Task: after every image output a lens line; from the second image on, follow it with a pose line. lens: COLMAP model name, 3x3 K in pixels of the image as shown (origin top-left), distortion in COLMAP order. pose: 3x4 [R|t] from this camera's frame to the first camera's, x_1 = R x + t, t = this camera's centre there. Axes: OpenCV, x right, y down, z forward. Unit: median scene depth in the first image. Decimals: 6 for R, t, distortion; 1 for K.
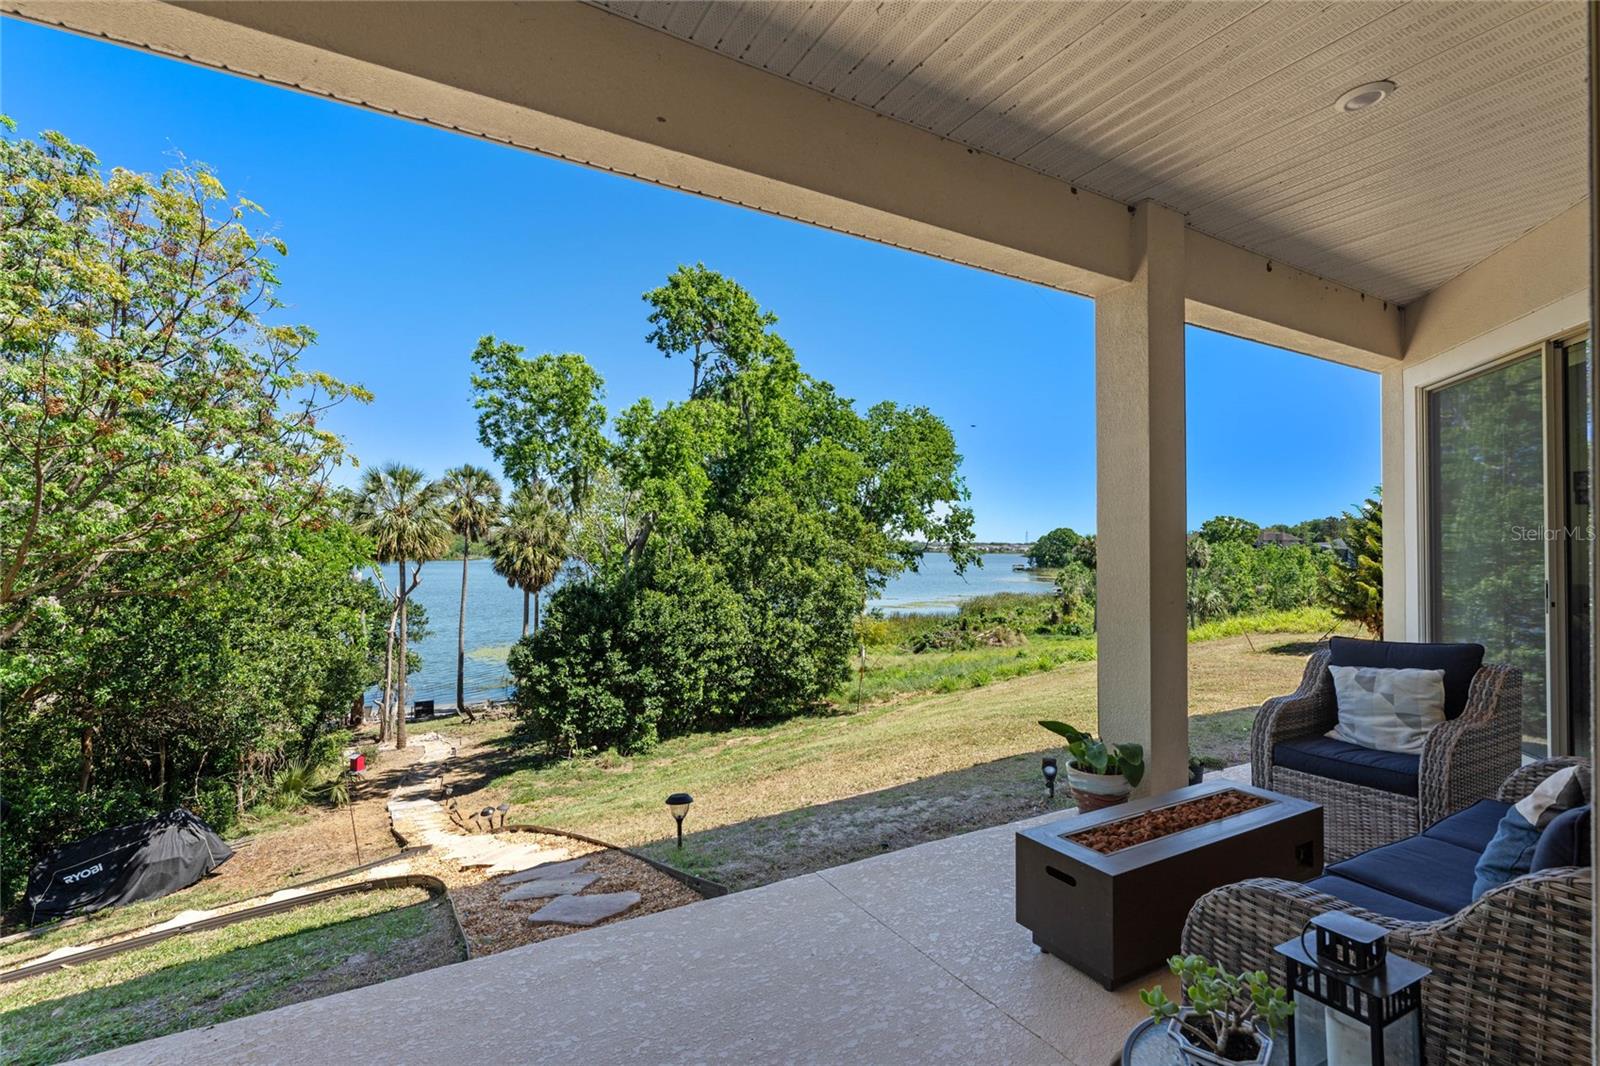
lens RADIAL K [[713.7, 0, 800.0], [0, 713.7, 533.0], [0, 0, 1]] dist [0.020731, 0.000042]
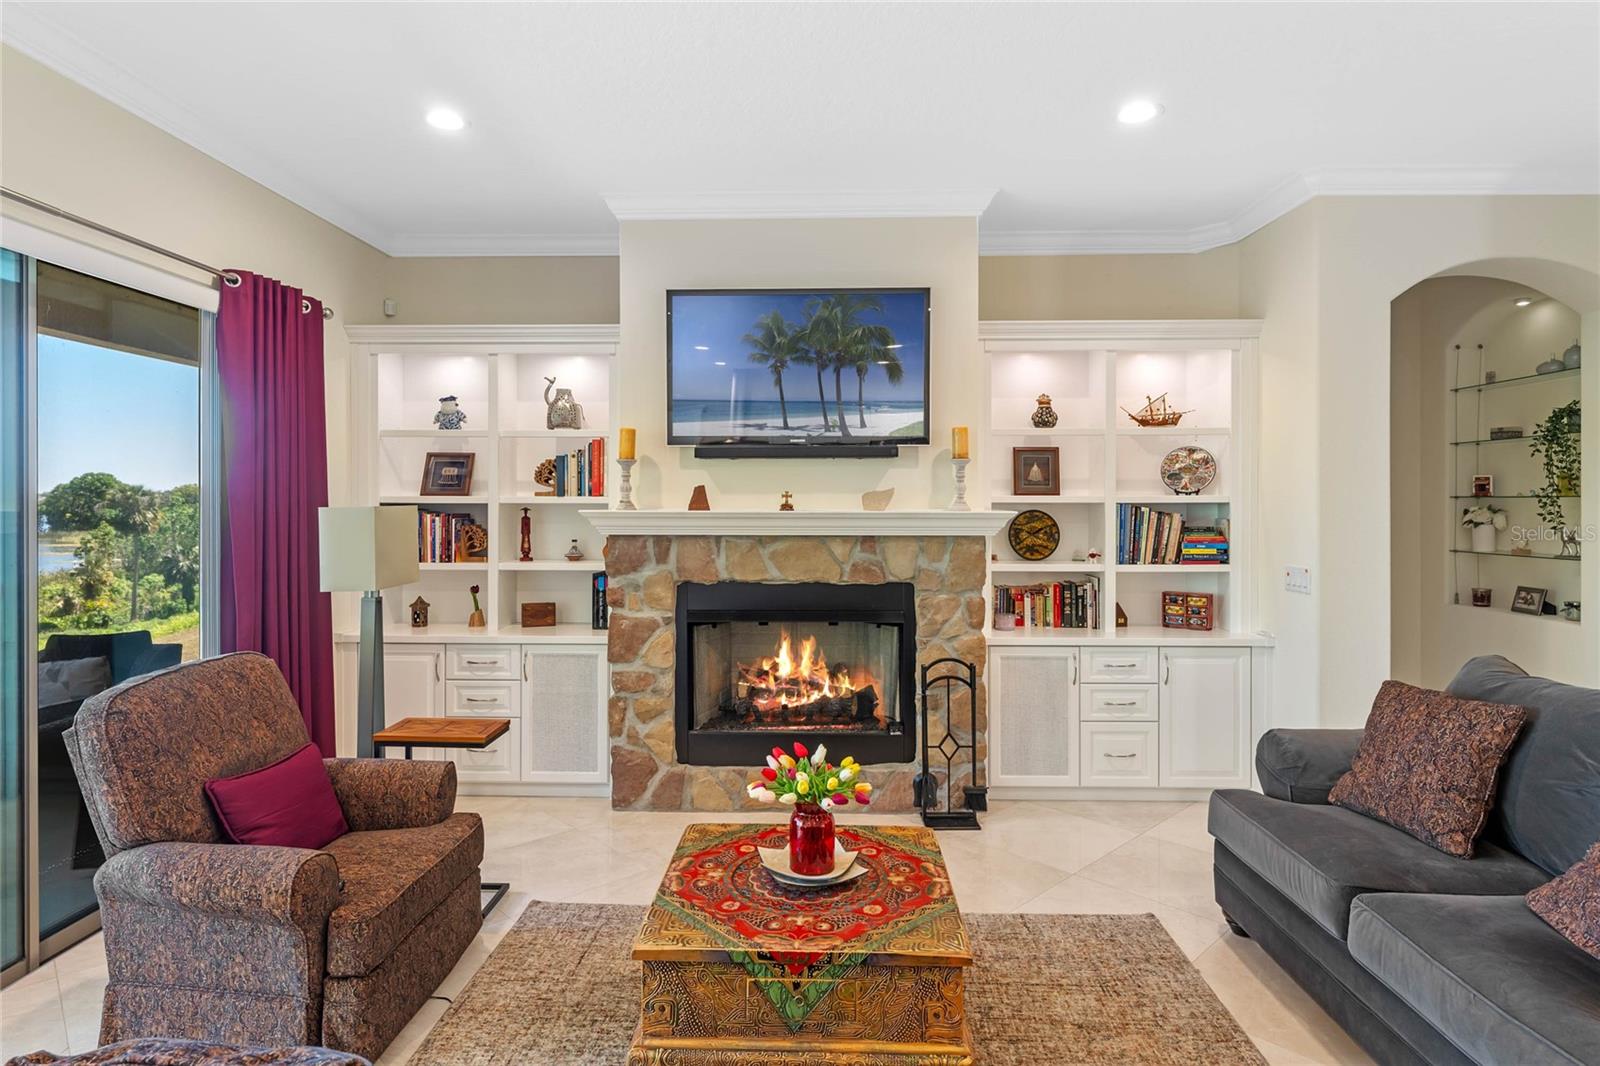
lens RADIAL K [[864.6, 0, 794.3], [0, 864.6, 503.4], [0, 0, 1]] dist [-0.003286, -0.001502]
pose [[0.514908, -0.008336, 0.857205, 0.021208], [-0.013182, 0.999757, 0.017641, -0.010700], [-0.857144, -0.020383, 0.514673, -0.070724]]
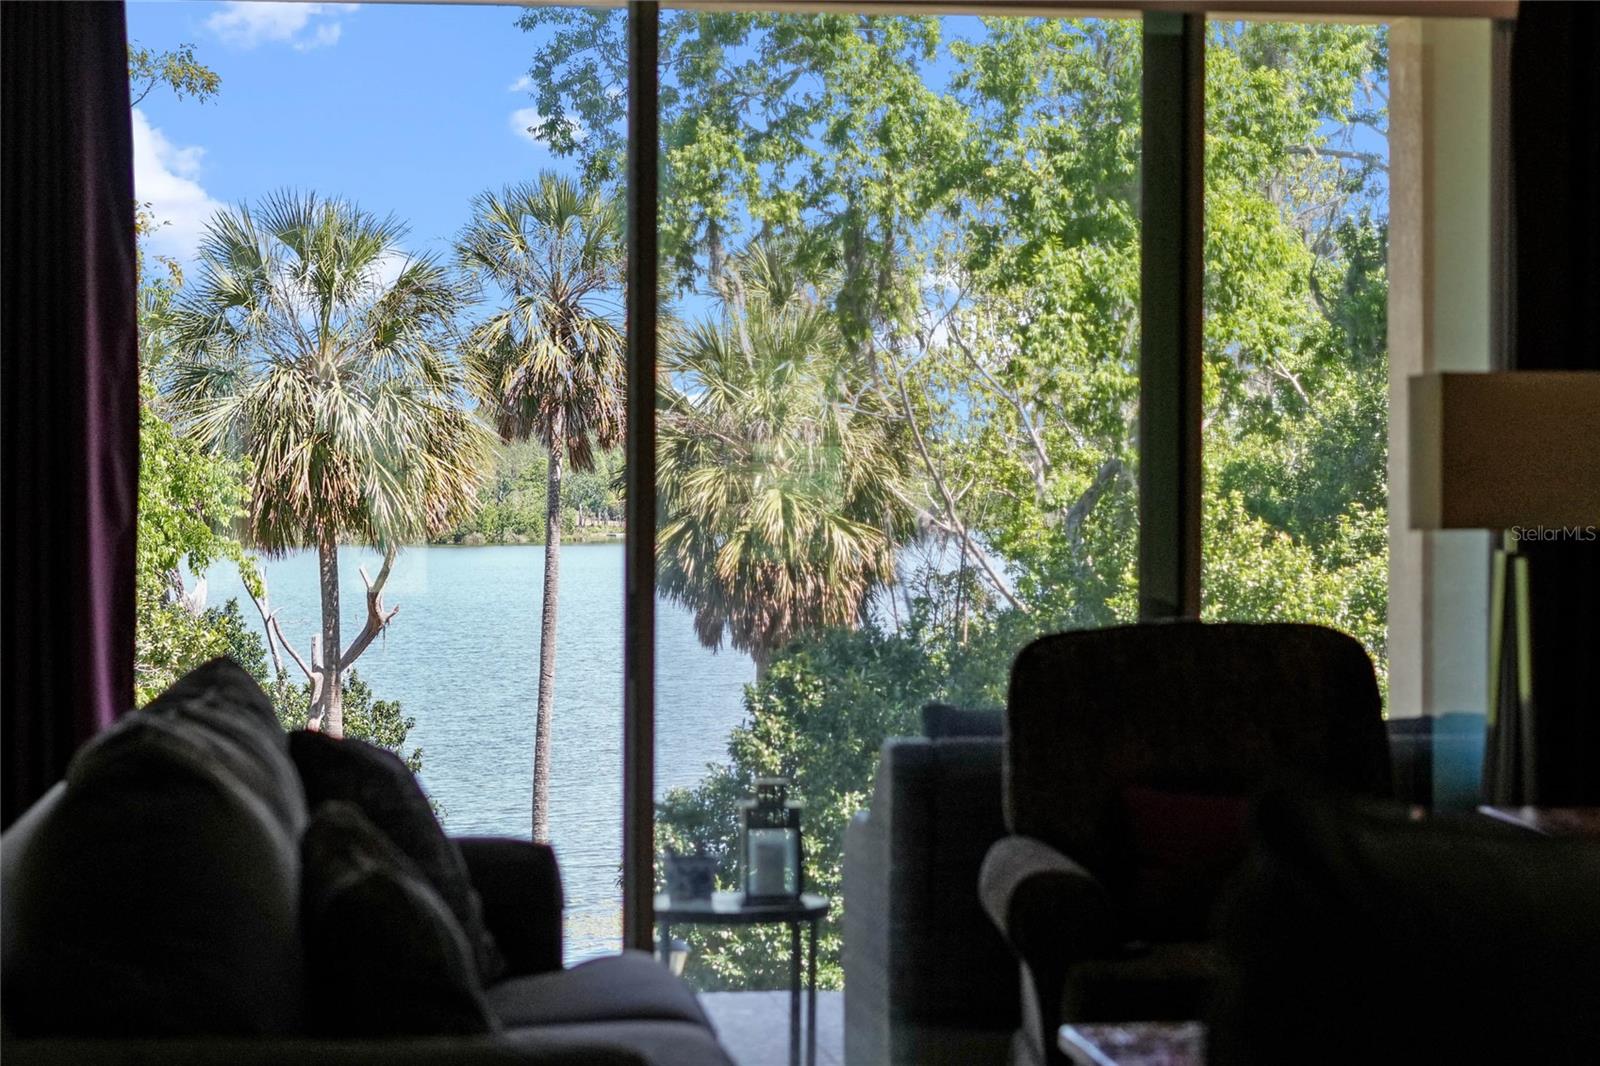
lens RADIAL K [[3496.3, 0, 800.0], [0, 3496.3, 533.0], [0, 0, 1]] dist [0.042810, 0.090493]
pose [[0.928418, 0.001440, -0.371535, 0.113715], [0.011463, 0.999405, 0.032520, -0.006376], [0.371361, -0.034451, 0.927849, -0.182444]]
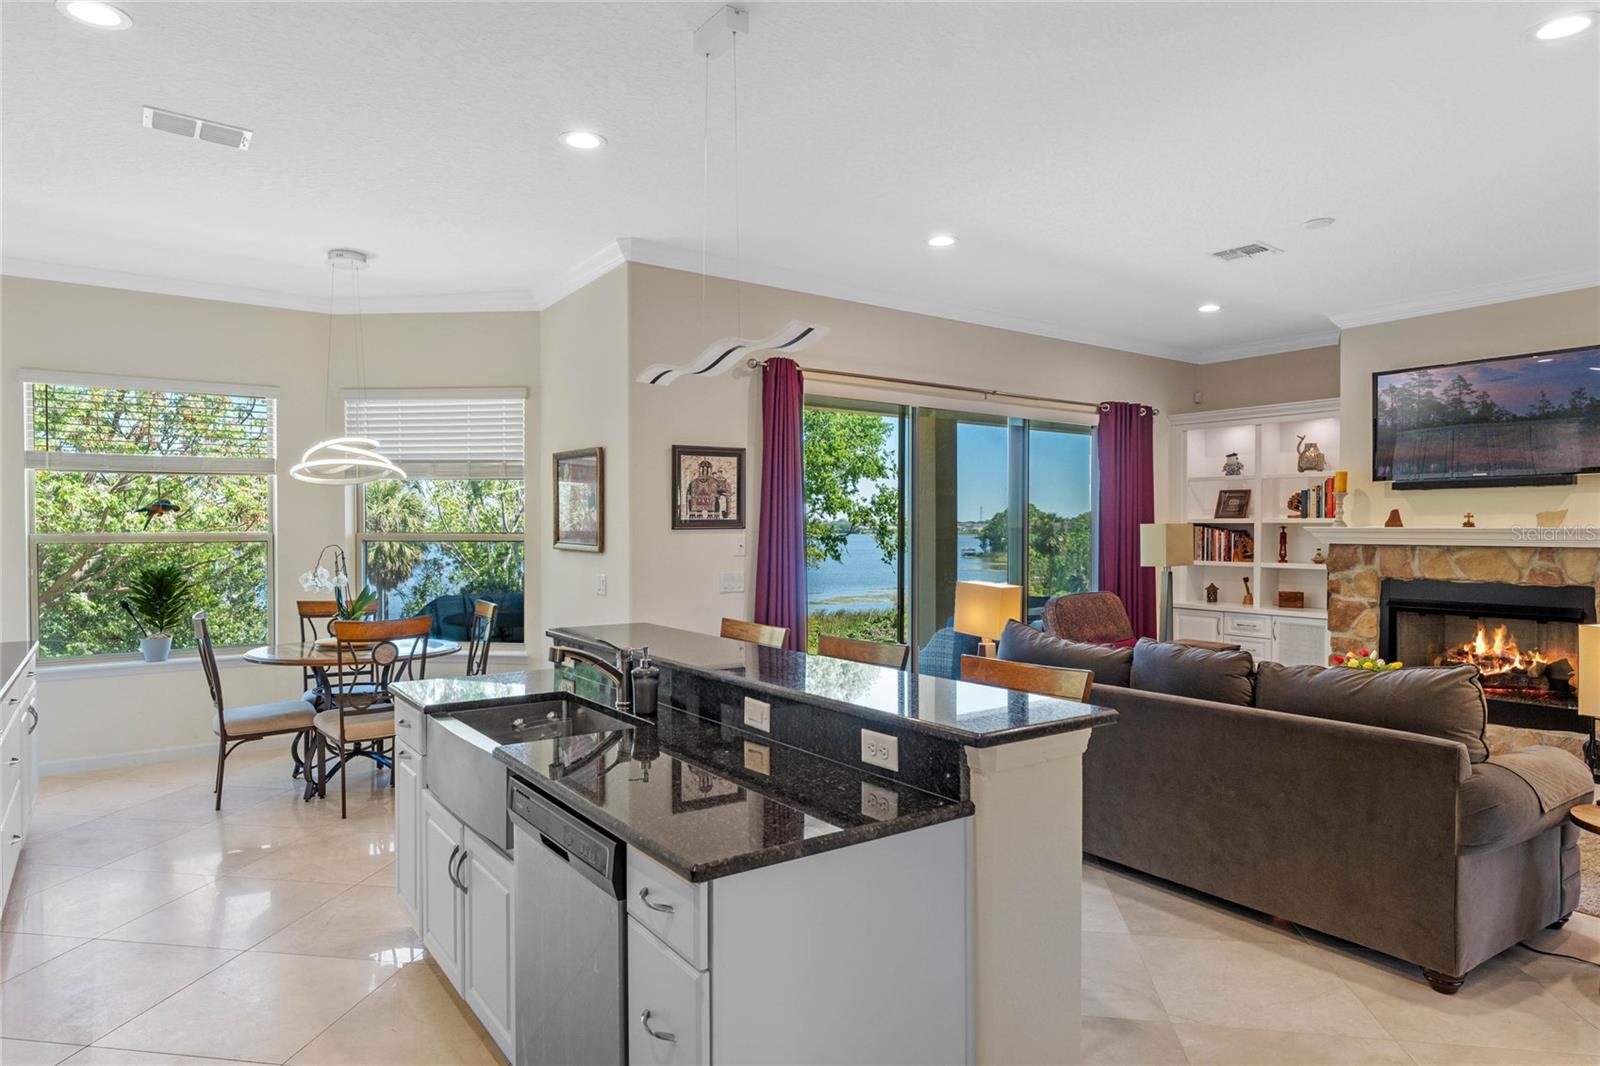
lens RADIAL K [[930.7, 0, 794.6], [0, 930.7, 542.7], [0, 0, 1]] dist [-0.004885, -0.000812]
pose [[0.993932, -0.008155, 0.109692, -0.021404], [0.004222, 0.999341, 0.036041, -0.011482], [-0.109913, -0.035359, 0.993312, -0.169799]]
